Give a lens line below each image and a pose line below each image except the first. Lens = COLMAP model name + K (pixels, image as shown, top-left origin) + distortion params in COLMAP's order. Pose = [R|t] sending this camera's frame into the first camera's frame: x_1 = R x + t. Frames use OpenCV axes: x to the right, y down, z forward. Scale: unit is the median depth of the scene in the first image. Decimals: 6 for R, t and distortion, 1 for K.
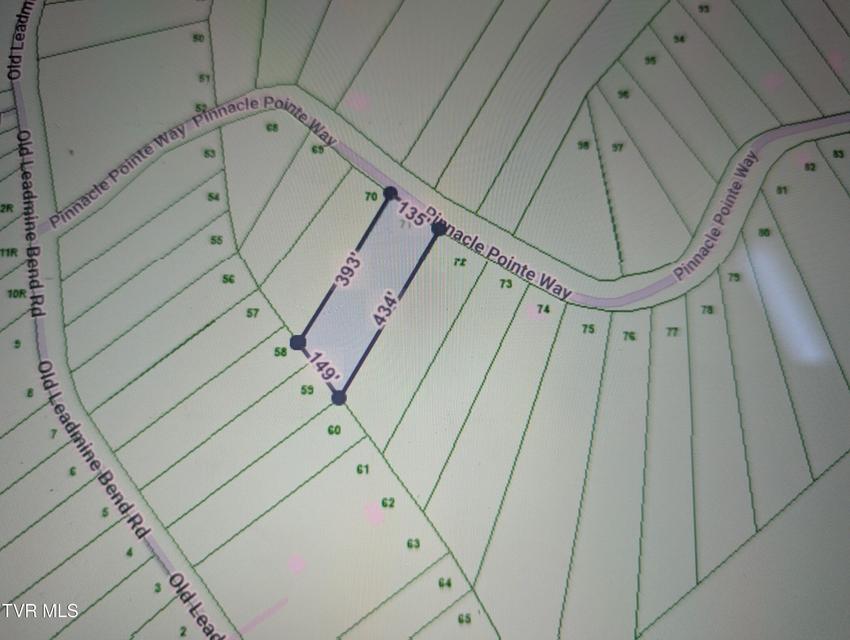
lens RADIAL K [[486.9, 0, 425.0], [0, 486.9, 320.0], [0, 0, 1]] dist [-0.036738, 0.002044]
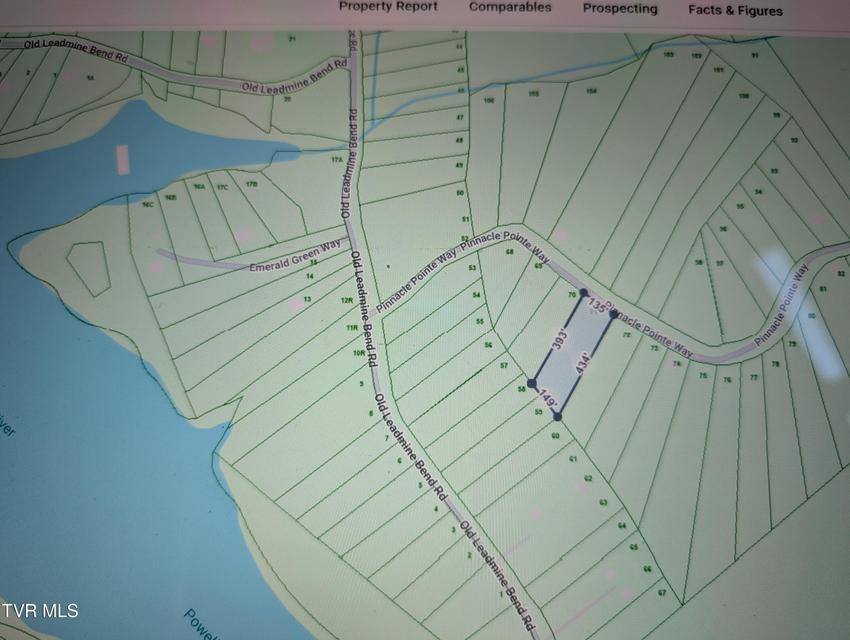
lens RADIAL K [[486.9, 0, 425.0], [0, 486.9, 320.0], [0, 0, 1]] dist [-0.036738, 0.002044]
pose [[0.895257, -0.058410, -0.441705, 0.166522], [0.026019, 0.996532, -0.079043, -0.050684], [0.444790, 0.059271, 0.893672, -0.697730]]
